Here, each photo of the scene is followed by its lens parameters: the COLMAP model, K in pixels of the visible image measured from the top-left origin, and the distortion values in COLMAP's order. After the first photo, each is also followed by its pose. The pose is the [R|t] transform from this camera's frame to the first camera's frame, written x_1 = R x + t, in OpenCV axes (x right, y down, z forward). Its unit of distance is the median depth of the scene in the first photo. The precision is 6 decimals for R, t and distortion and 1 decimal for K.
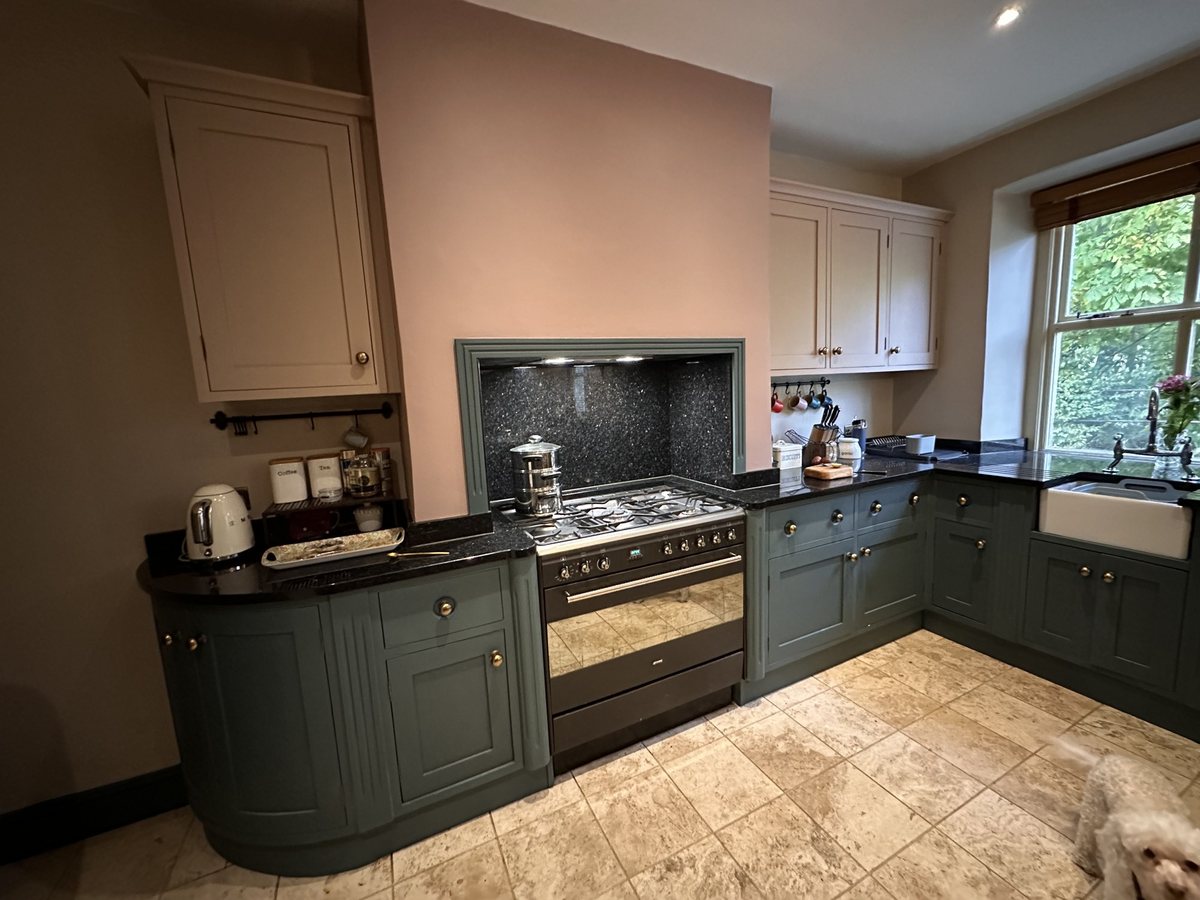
lens RADIAL K [[478.1, 0, 600.8], [0, 478.1, 449.5], [0, 0, 1]] dist [-0.002589, 0.000442]
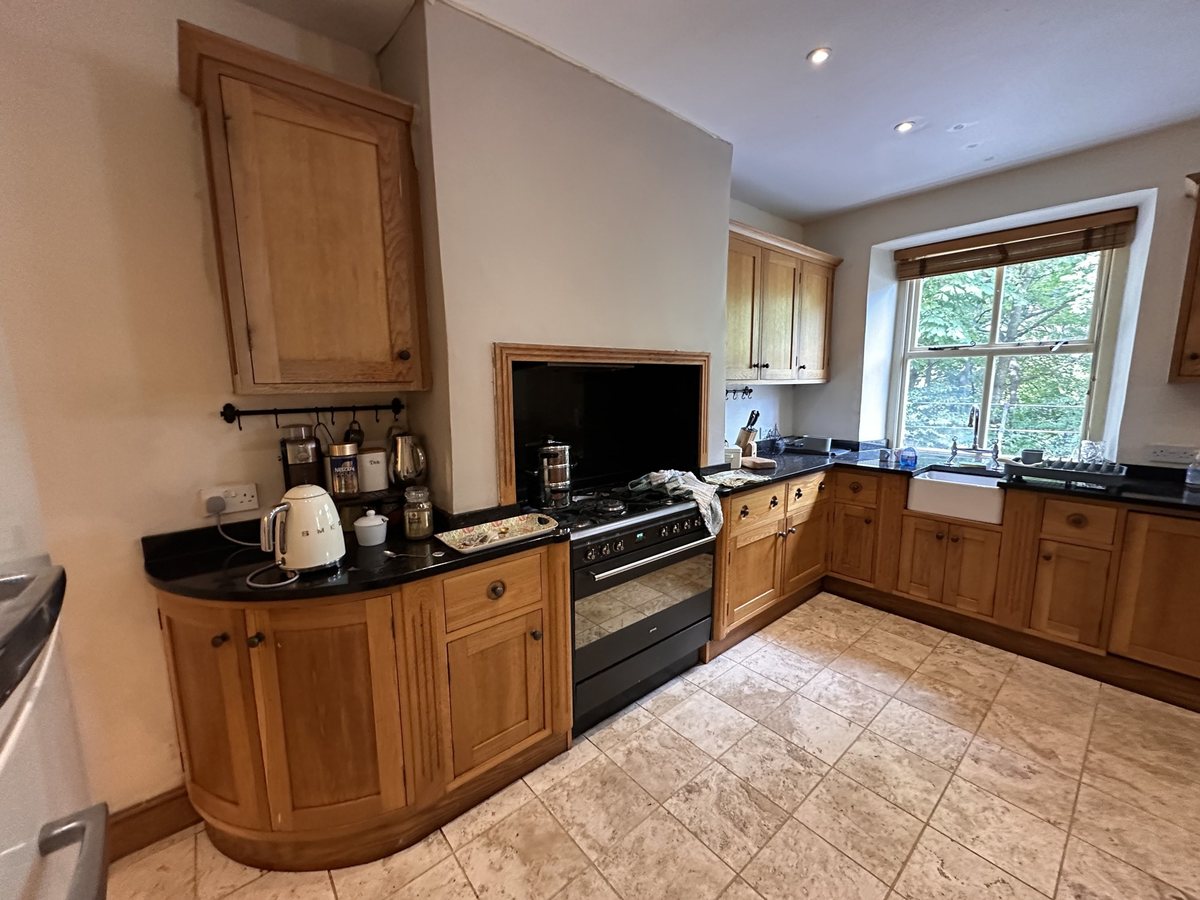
lens RADIAL K [[478.1, 0, 597.6], [0, 478.1, 451.7], [0, 0, 1]] dist [-0.002589, 0.000442]
pose [[0.967691, 0.001500, 0.252136, -0.329041], [-0.002904, 0.999982, 0.005195, 0.007198], [-0.252124, -0.005759, 0.967678, -0.092668]]
